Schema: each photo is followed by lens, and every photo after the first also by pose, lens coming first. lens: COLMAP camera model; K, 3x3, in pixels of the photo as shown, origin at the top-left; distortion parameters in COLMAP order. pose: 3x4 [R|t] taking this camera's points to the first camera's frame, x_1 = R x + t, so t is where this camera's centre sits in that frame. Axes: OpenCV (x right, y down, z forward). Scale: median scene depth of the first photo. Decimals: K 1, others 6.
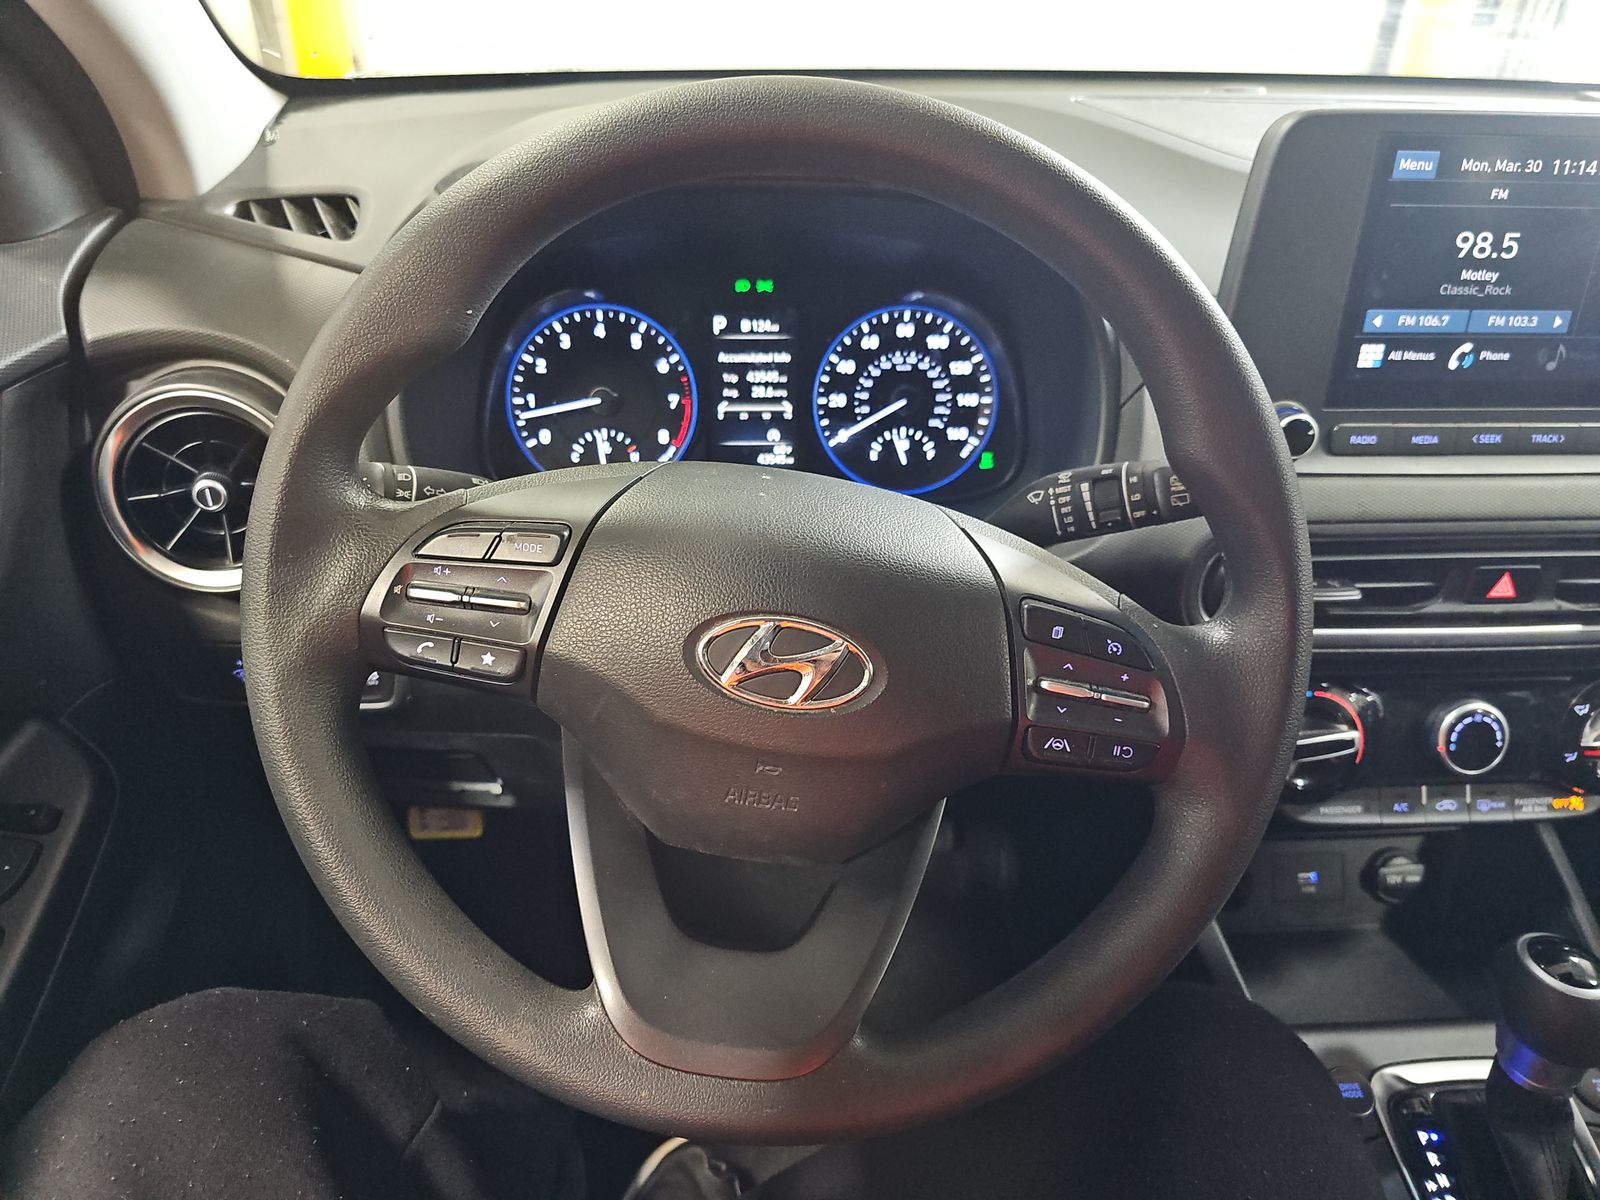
lens RADIAL K [[1073.1, 0, 774.0], [0, 1073.1, 606.3], [0, 0, 1]] dist [0.046182, -0.053130]
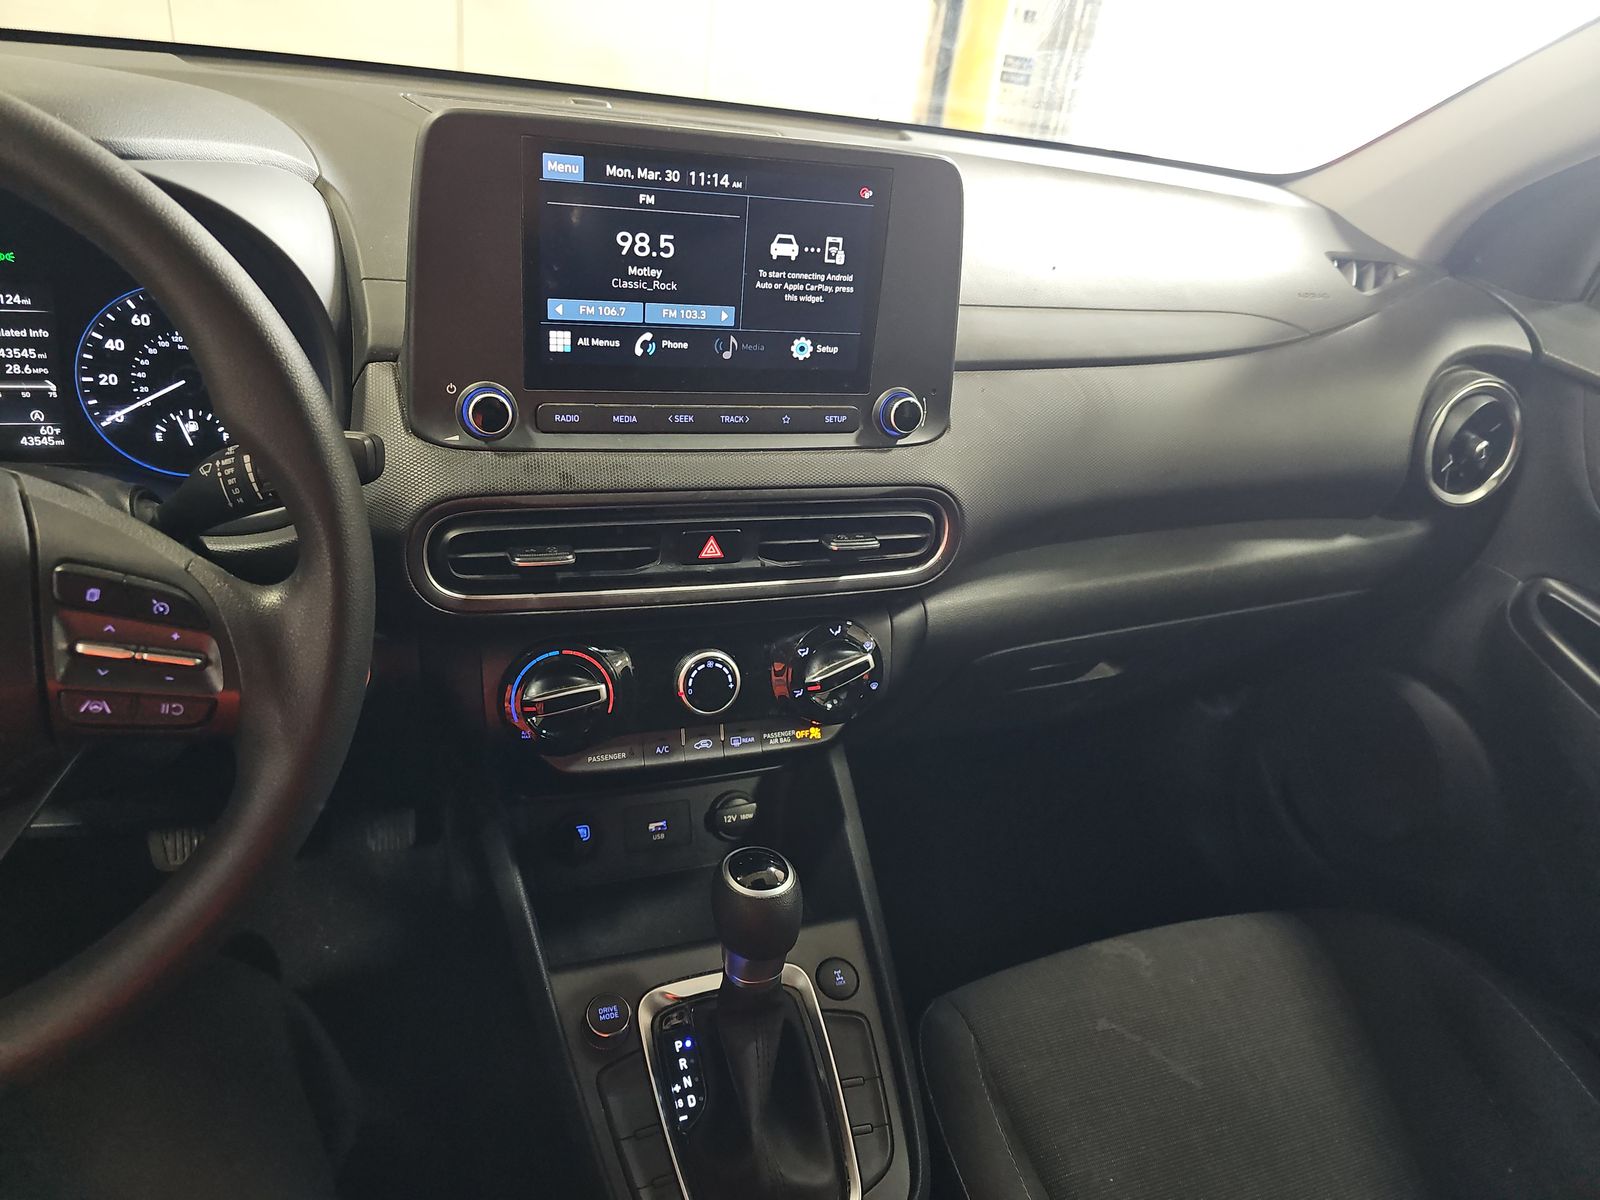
lens RADIAL K [[1073.1, 0, 774.0], [0, 1073.1, 606.3], [0, 0, 1]] dist [0.046182, -0.053130]
pose [[0.953907, -0.049135, 0.296054, 0.342944], [0.051472, 0.998674, -0.000102, 0.040653], [-0.295656, 0.015336, 0.955171, -0.088619]]
